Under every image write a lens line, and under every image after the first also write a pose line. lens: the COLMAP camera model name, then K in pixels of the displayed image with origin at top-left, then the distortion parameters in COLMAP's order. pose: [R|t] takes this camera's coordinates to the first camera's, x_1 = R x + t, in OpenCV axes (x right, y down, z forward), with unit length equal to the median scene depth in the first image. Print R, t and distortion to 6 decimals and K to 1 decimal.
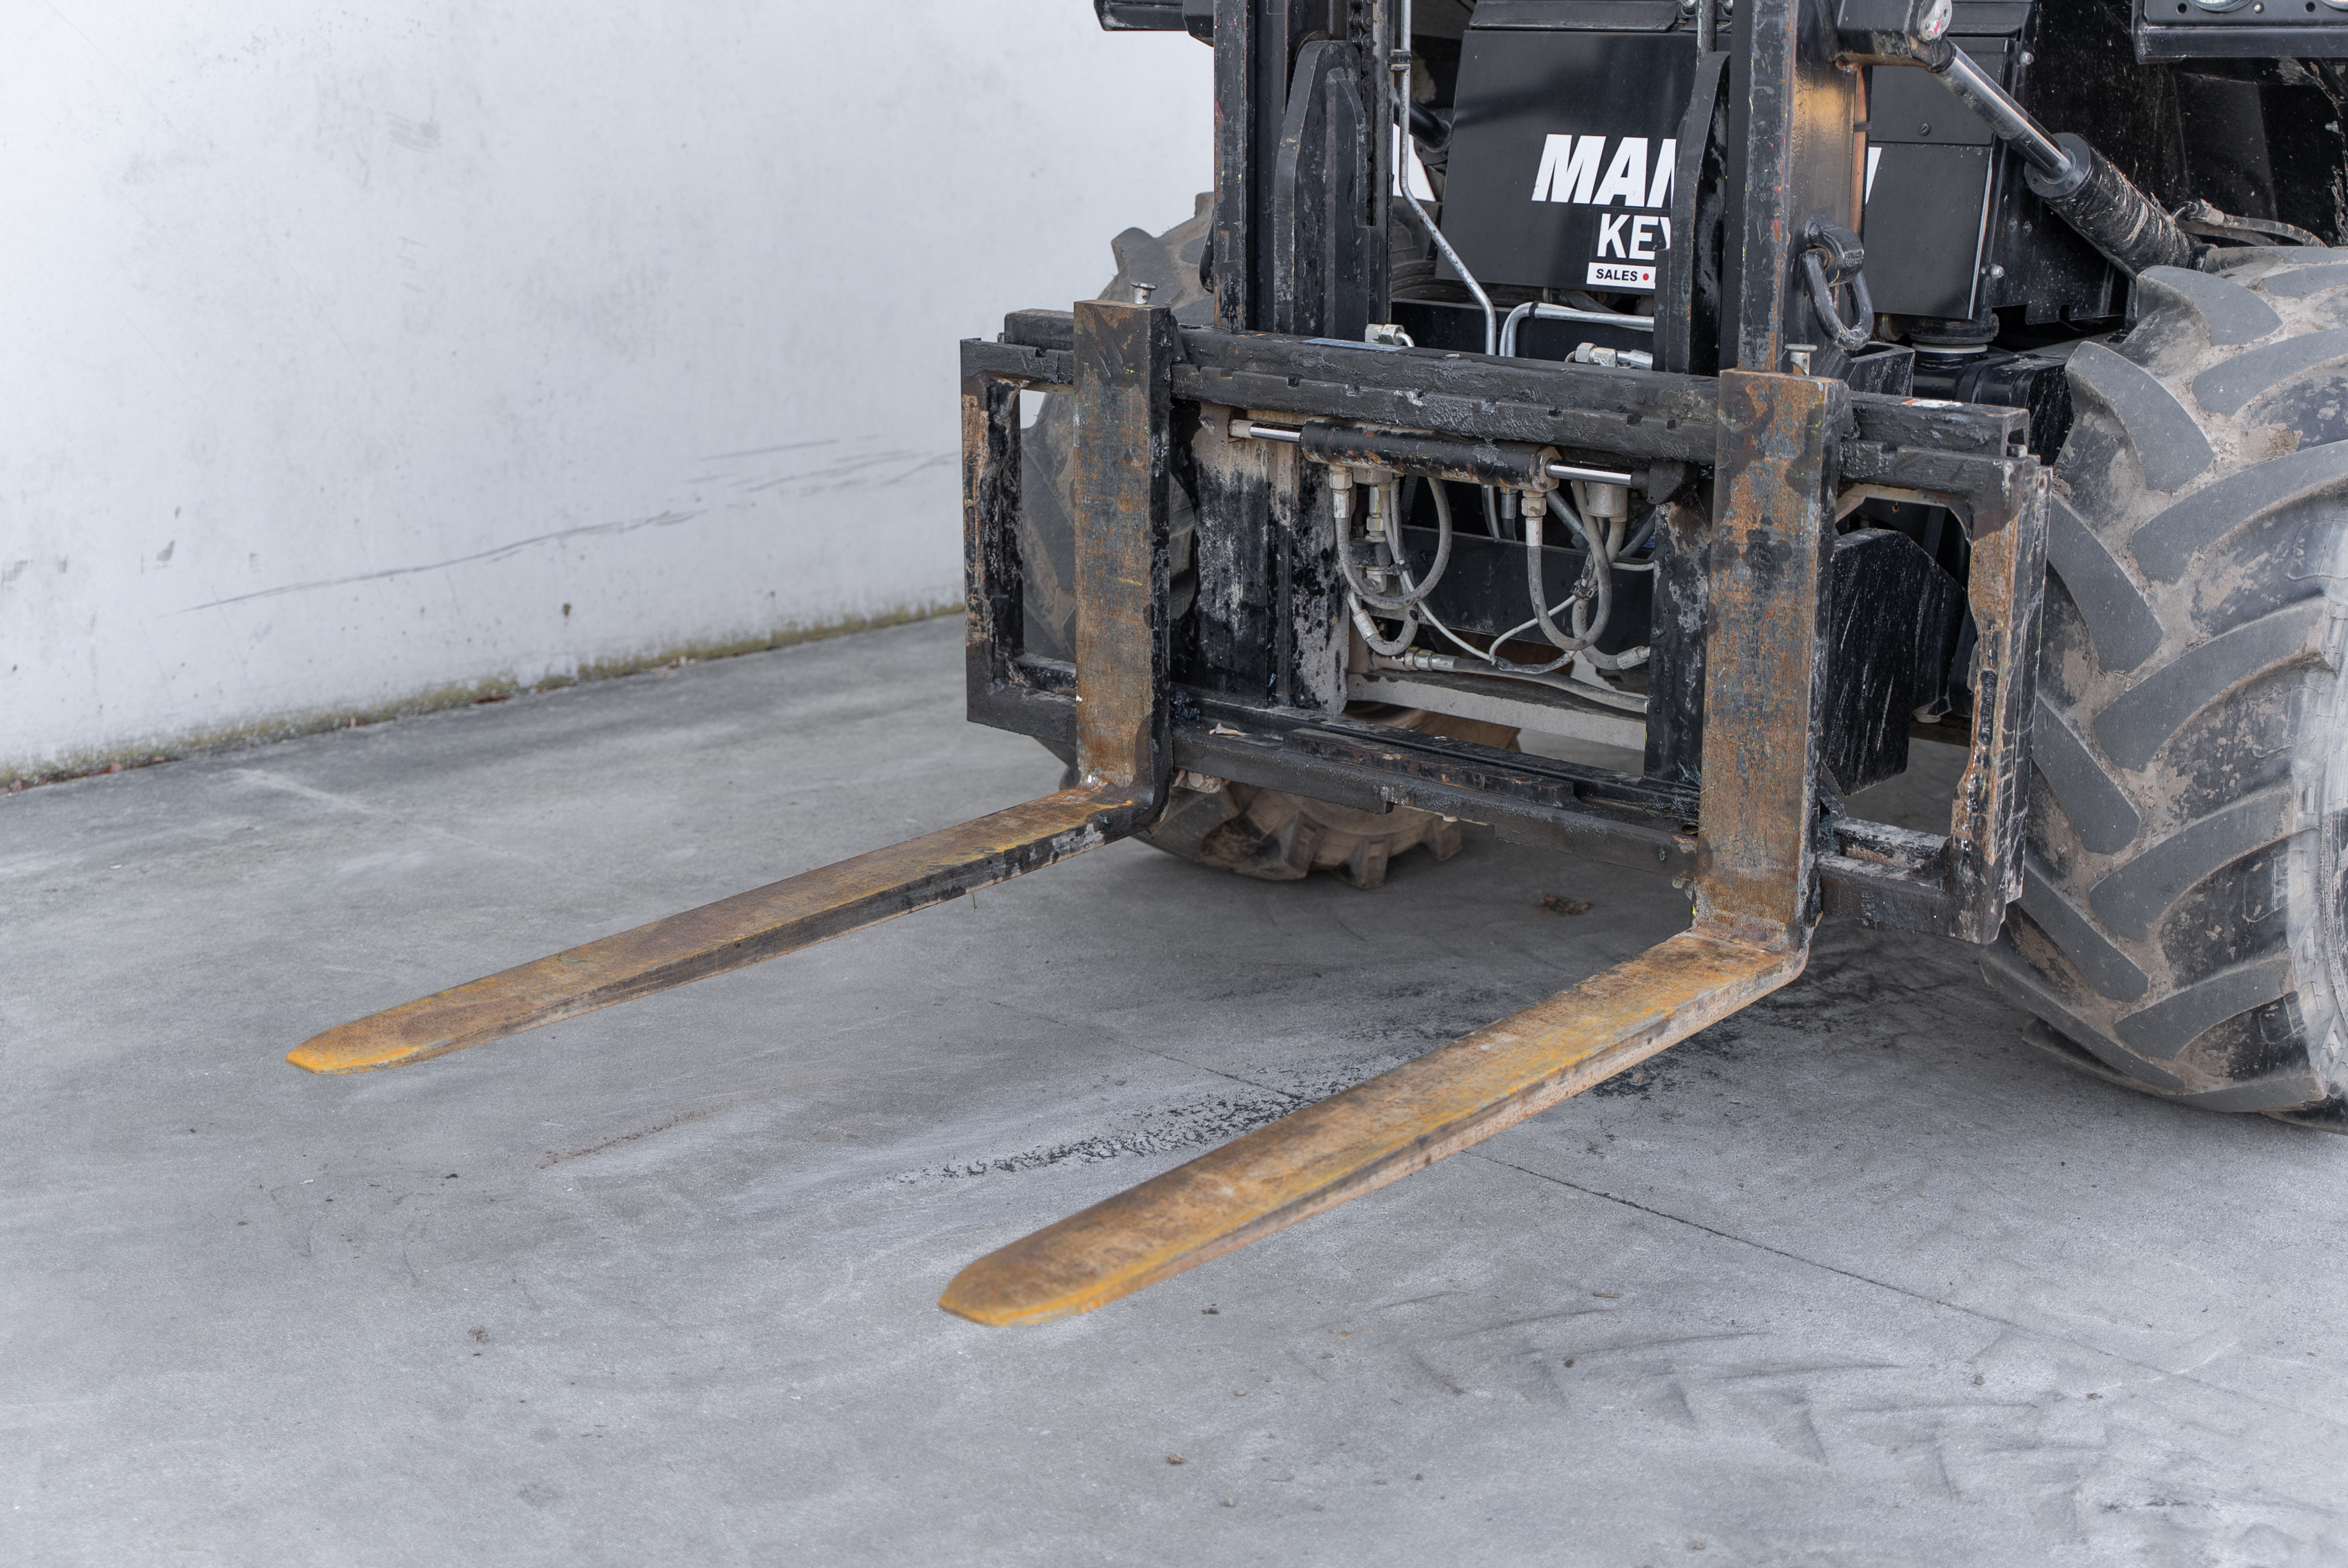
lens RADIAL K [[3169.4, 0, 1174.0], [0, 3169.4, 784.0], [0, 0, 1]] dist [-0.011079, -0.012947]
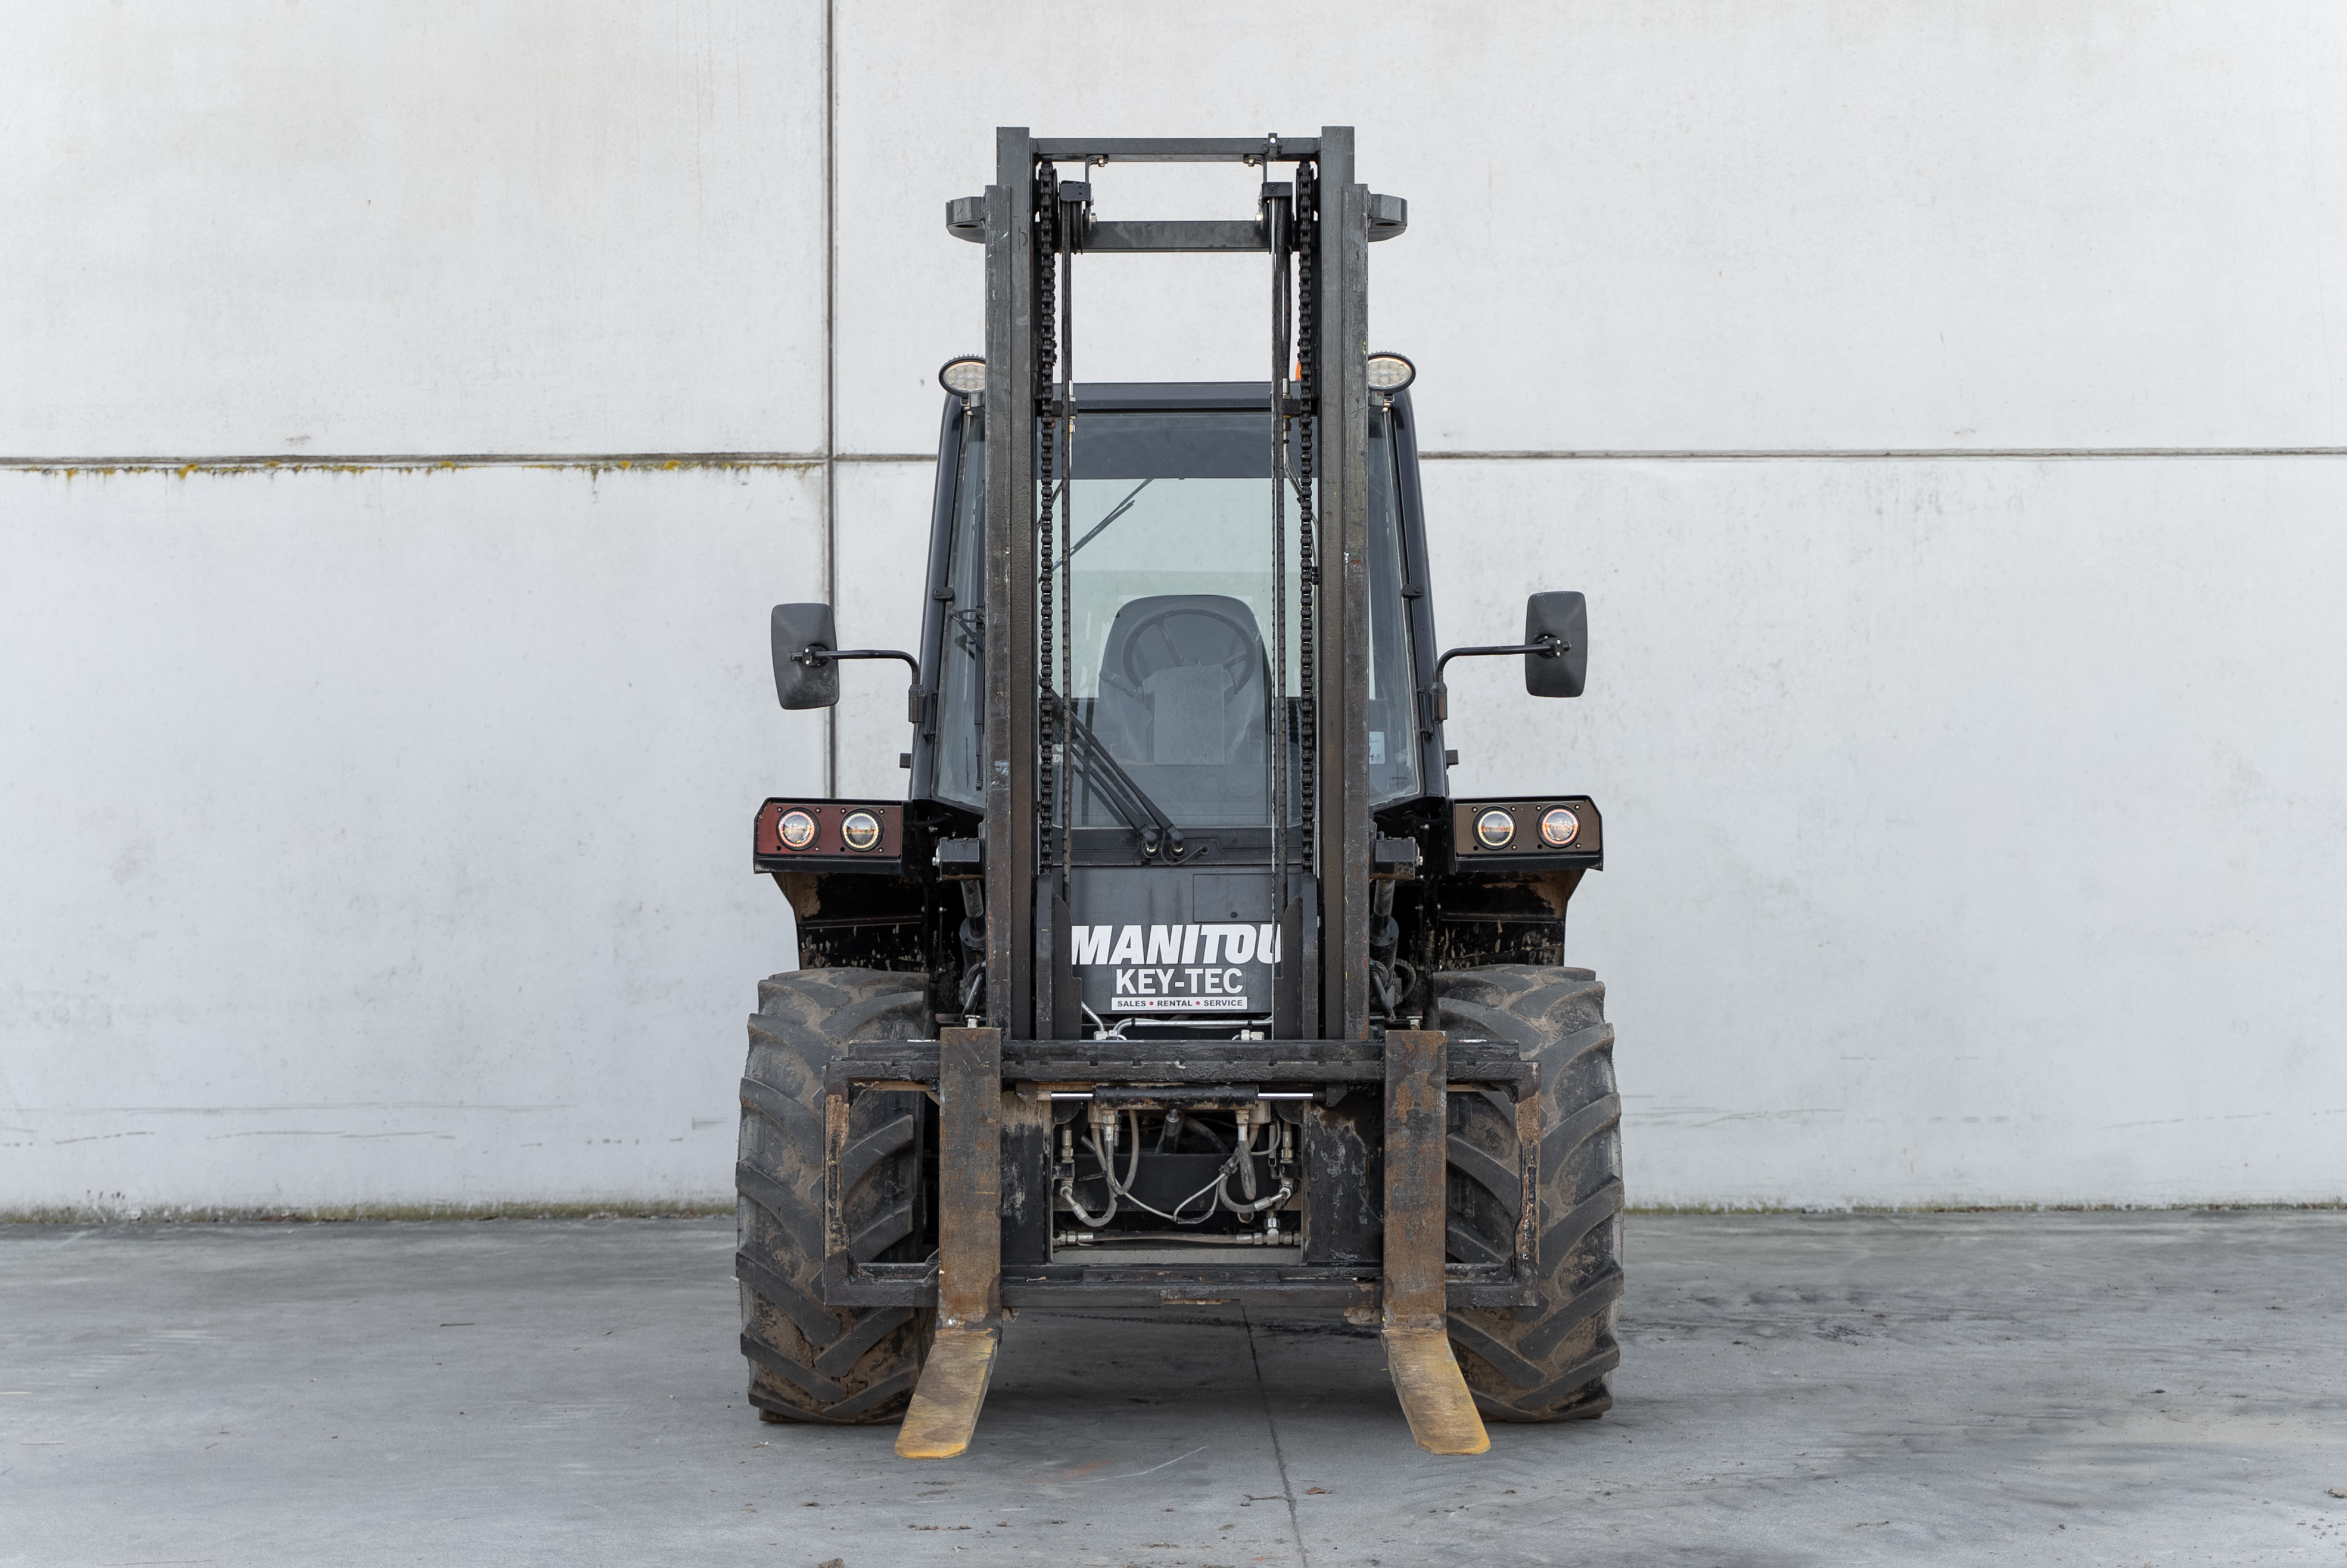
lens RADIAL K [[3412.2, 0, 1173.5], [0, 3412.2, 784.0], [0, 0, 1]] dist [0.001650, -0.029471]
pose [[0.759685, -0.002529, 0.650286, -1.095170], [0.169714, 0.966107, -0.194508, 0.093301], [-0.627754, 0.258128, 0.734367, -0.429993]]
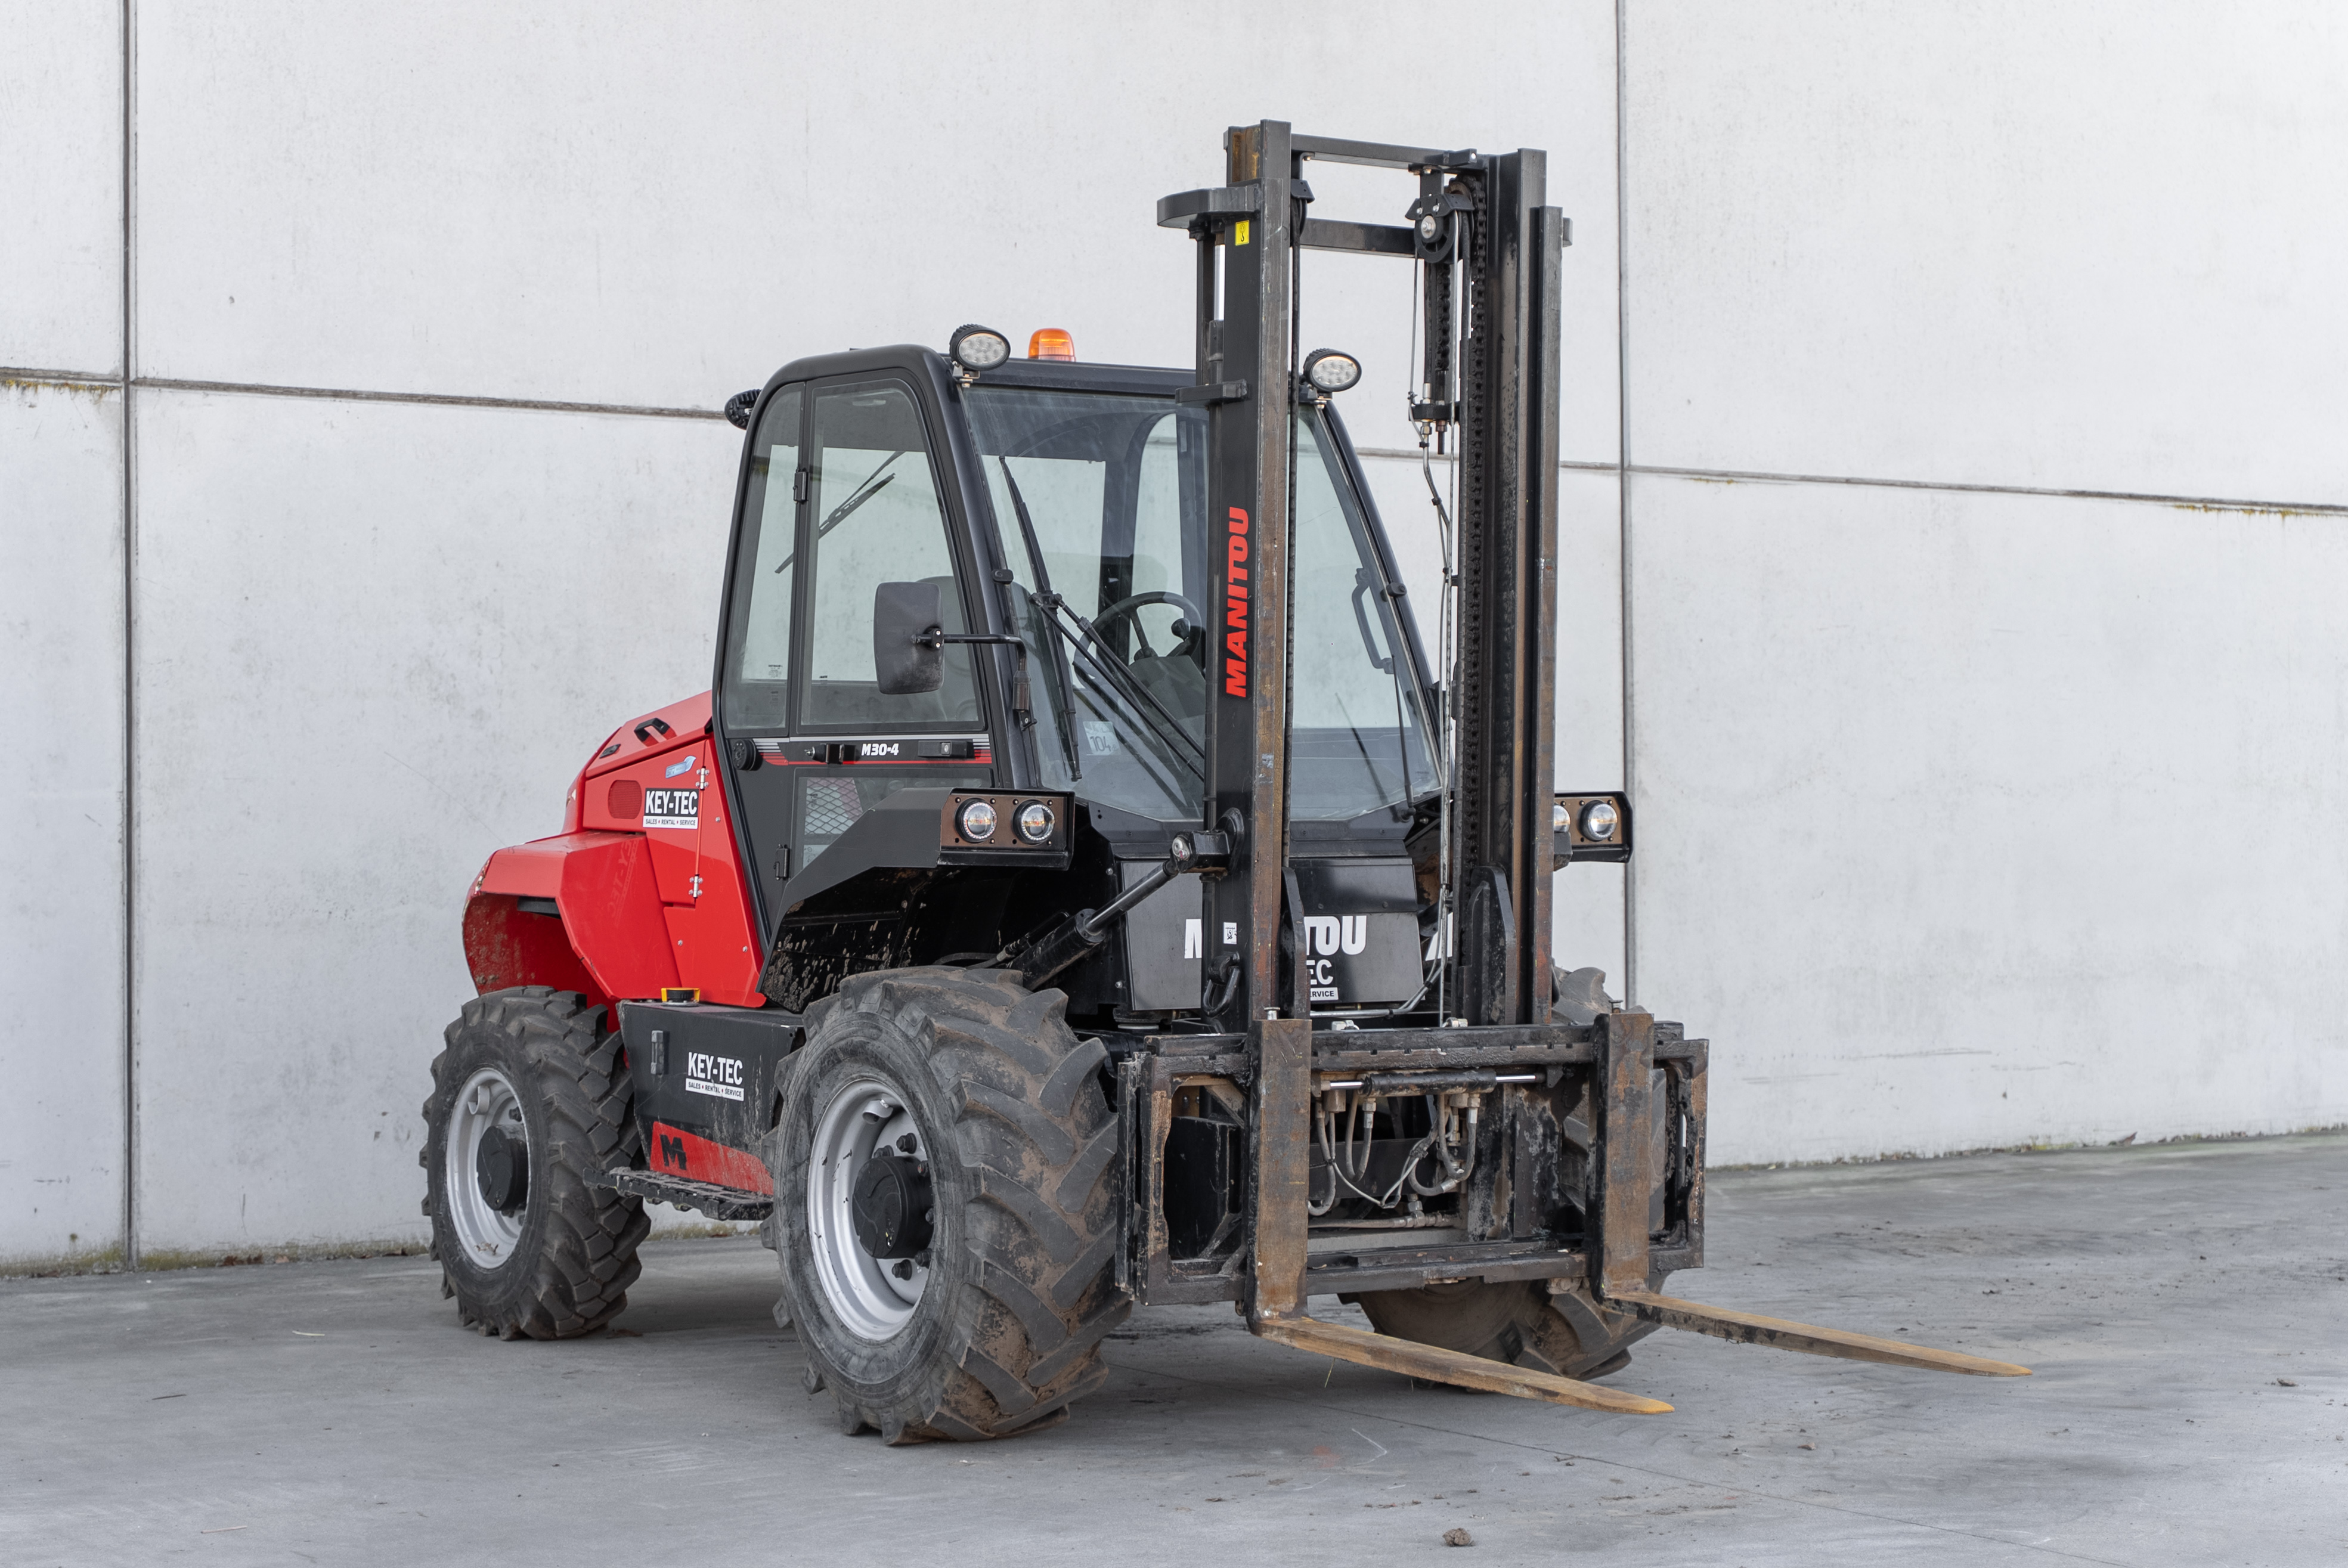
lens RADIAL K [[4119.6, 0, 1068.0], [0, 4119.6, 795.1], [0, 0, 1]] dist [0.009200, -0.061466]
pose [[0.299398, -0.003932, 0.954120, -2.113947], [0.236259, 0.969155, -0.070142, -0.137525], [-0.924415, 0.246420, 0.291092, 0.423893]]
